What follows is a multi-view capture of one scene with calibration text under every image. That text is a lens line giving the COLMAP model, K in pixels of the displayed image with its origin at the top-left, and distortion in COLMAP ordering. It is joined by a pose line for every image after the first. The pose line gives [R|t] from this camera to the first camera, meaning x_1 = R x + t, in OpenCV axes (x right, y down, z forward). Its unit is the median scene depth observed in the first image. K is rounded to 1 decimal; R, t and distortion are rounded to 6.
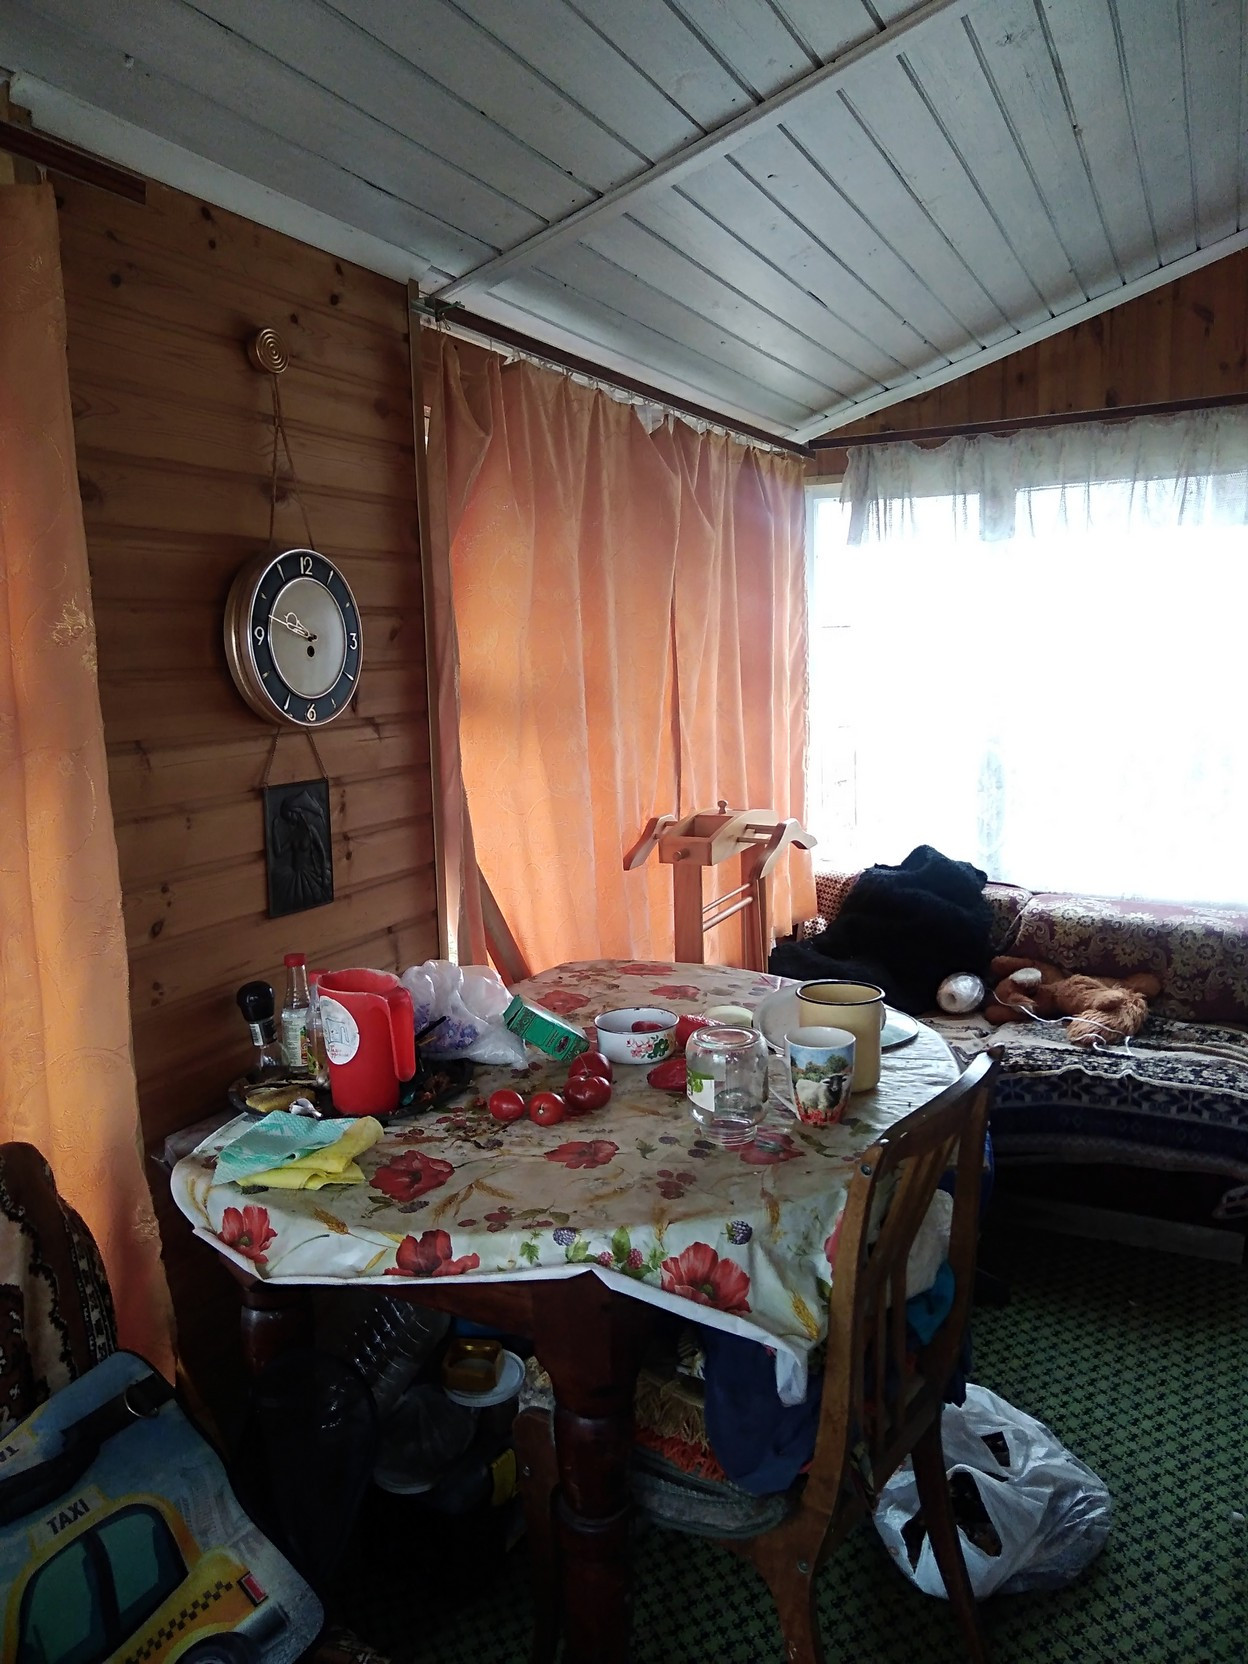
lens RADIAL K [[1235.3, 0, 625.5], [0, 1235.3, 836.2], [0, 0, 1]] dist [0.014848, -0.004268]
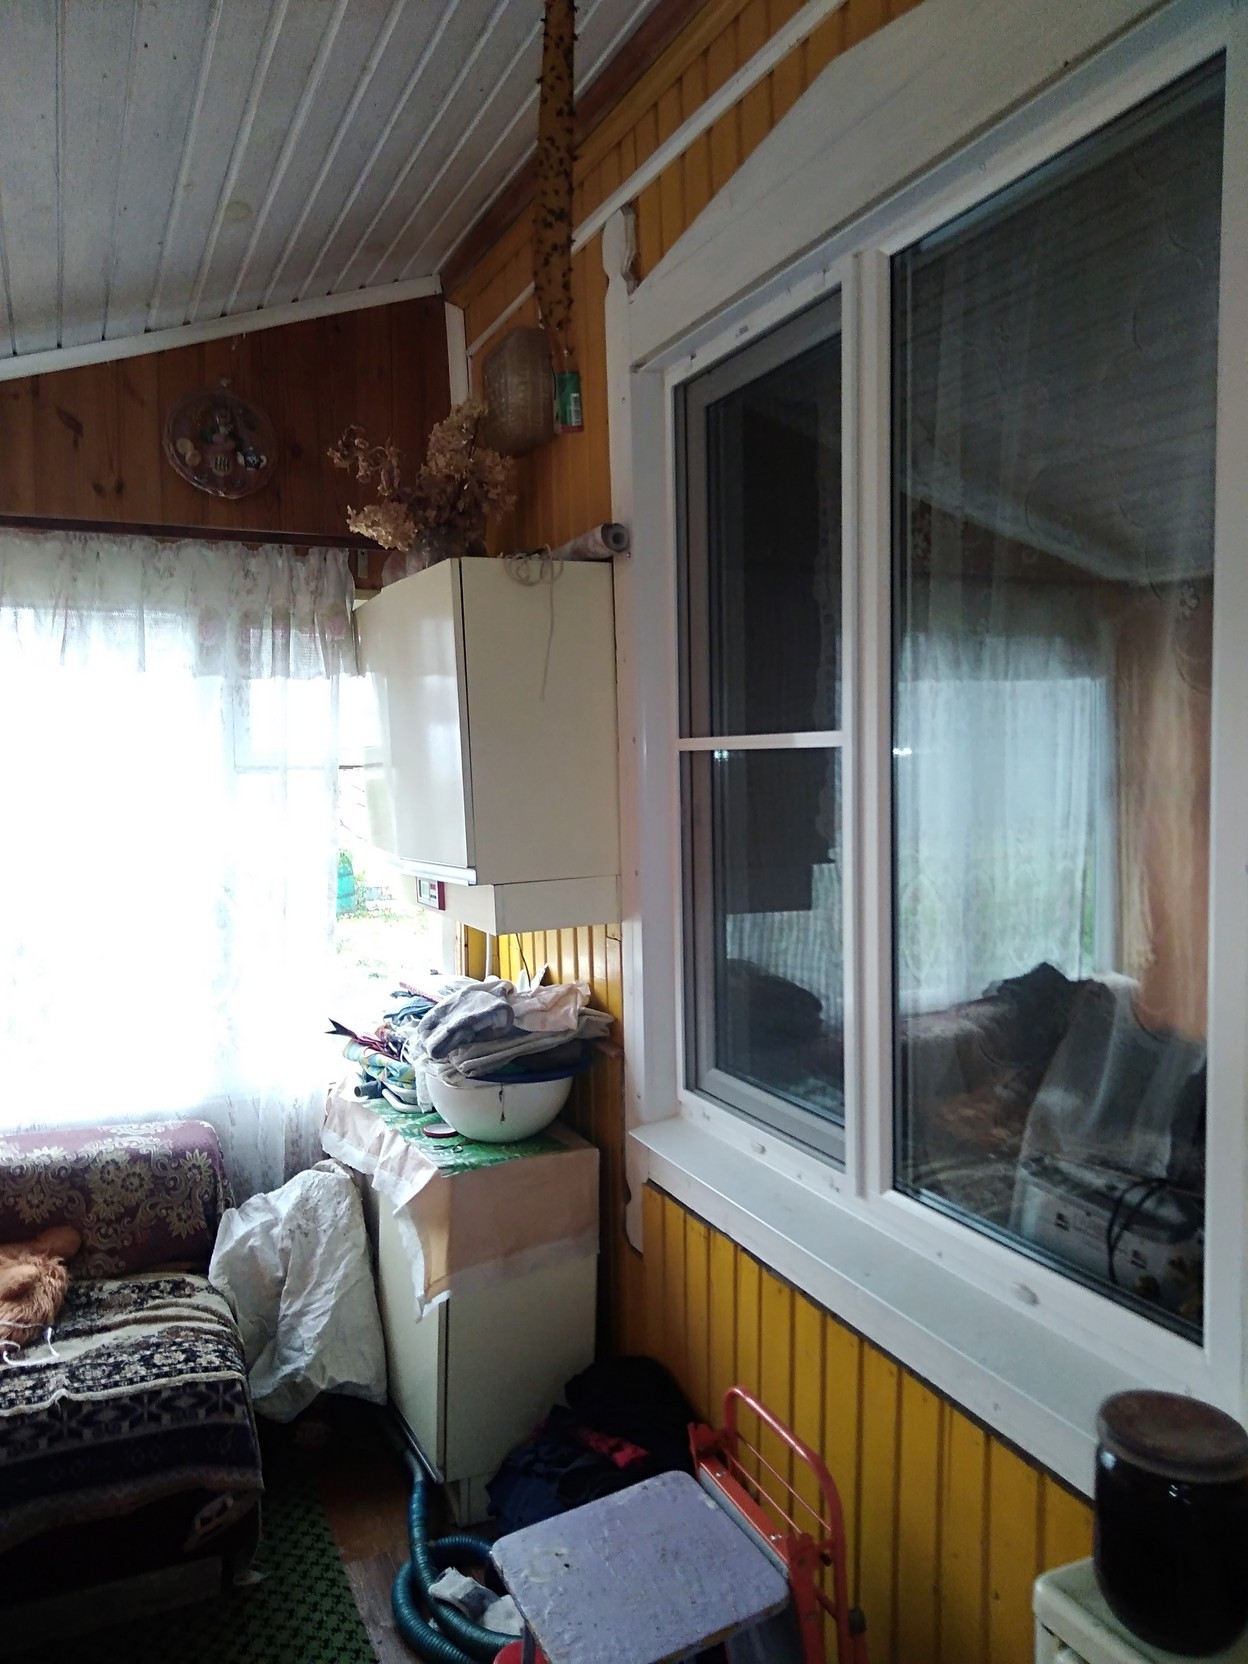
lens RADIAL K [[1235.3, 0, 625.5], [0, 1235.3, 836.2], [0, 0, 1]] dist [0.014848, -0.004268]
pose [[0.637839, -0.017678, 0.769967, 0.052273], [0.100034, 0.993169, -0.060065, -0.053710], [-0.763646, 0.115335, 0.635250, 0.213573]]
